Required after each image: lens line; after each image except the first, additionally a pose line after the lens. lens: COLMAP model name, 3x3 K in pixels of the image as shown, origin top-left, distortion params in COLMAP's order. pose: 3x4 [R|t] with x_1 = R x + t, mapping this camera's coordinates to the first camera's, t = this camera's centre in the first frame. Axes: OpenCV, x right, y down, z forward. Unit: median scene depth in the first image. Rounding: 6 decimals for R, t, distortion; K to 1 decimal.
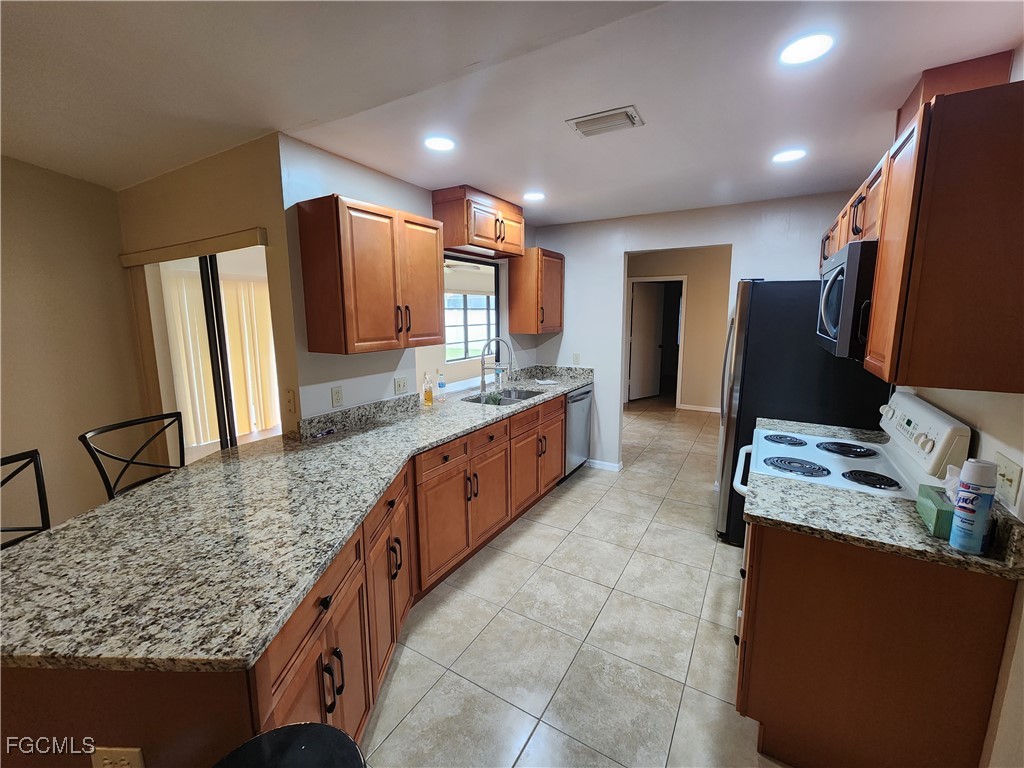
lens RADIAL K [[423.7, 0, 512.7], [0, 423.7, 375.8], [0, 0, 1]] dist [-0.006066, -0.000402]
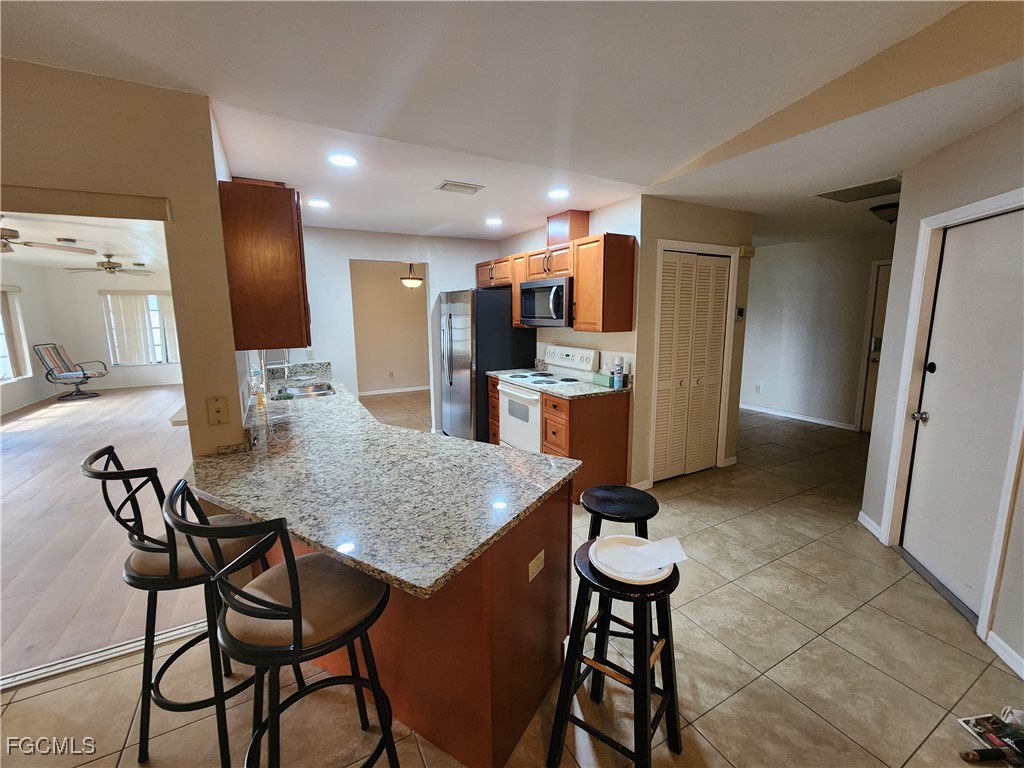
lens RADIAL K [[423.7, 0, 514.2], [0, 423.7, 381.0], [0, 0, 1]] dist [-0.006066, -0.000402]
pose [[0.502951, -0.141876, 0.852591, -1.457641], [0.137838, 0.986977, 0.082927, 0.018950], [-0.853253, 0.075811, 0.515957, 0.082328]]
